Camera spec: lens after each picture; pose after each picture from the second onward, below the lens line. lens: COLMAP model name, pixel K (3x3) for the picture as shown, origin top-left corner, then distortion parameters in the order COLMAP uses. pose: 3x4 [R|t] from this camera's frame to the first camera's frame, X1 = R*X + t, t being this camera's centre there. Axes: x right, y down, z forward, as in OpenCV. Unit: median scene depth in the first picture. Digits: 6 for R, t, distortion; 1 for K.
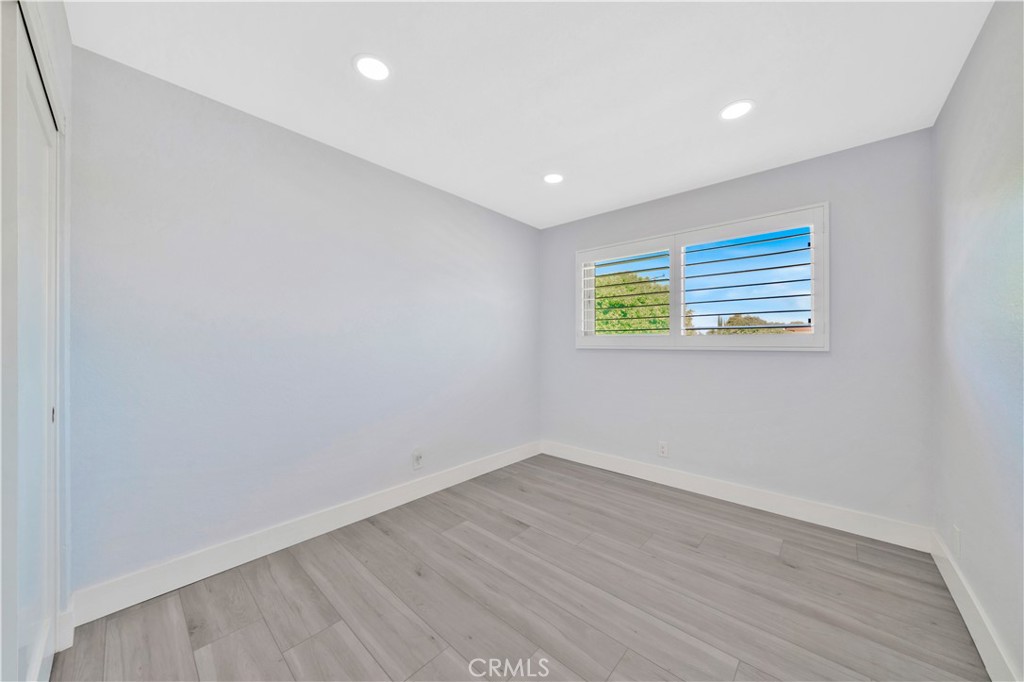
lens RADIAL K [[350.9, 0, 507.1], [0, 350.9, 342.3], [0, 0, 1]] dist [-0.007595, 0.000200]
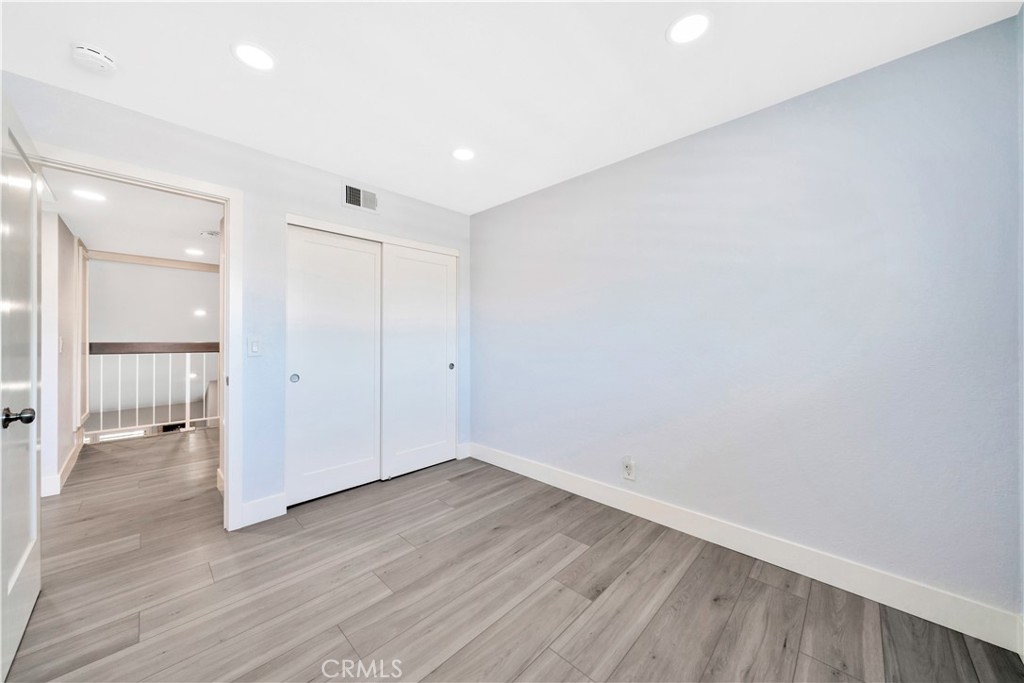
lens RADIAL K [[350.9, 0, 509.4], [0, 350.9, 334.6], [0, 0, 1]] dist [-0.007595, 0.000200]
pose [[-0.016098, -0.013464, -0.999780, 0.805817], [0.000421, 0.999909, -0.013472, 0.004055], [0.999870, -0.000637, -0.016091, 0.880633]]
